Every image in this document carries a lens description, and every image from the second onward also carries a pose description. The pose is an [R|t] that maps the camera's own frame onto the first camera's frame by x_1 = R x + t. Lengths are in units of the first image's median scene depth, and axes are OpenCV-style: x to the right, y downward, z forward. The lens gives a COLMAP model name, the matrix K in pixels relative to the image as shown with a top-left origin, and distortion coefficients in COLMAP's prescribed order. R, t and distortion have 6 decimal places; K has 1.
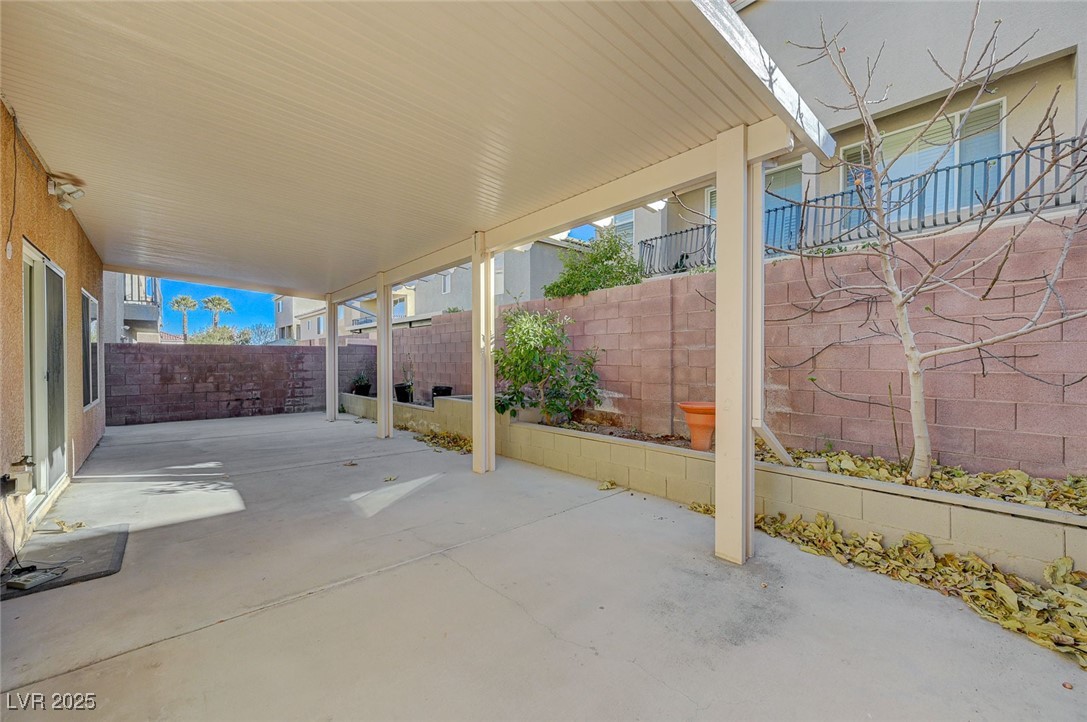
lens RADIAL K [[435.8, 0, 545.8], [0, 435.8, 356.1], [0, 0, 1]] dist [0.001611, 0.000090]
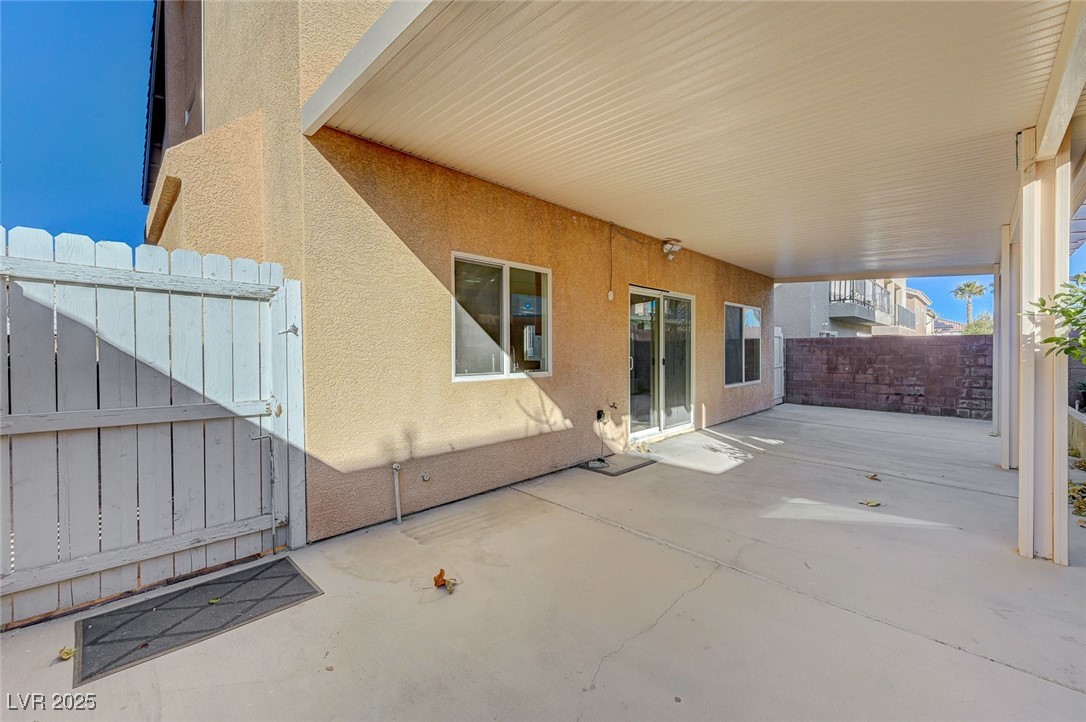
lens RADIAL K [[439.9, 0, 544.8], [0, 439.9, 342.7], [0, 0, 1]] dist [-0.001180, 0.000022]
pose [[0.040944, -0.015302, -0.999044, 0.241924], [0.004875, 0.999874, -0.015115, -0.001252], [0.999150, -0.004251, 0.041014, 0.213874]]
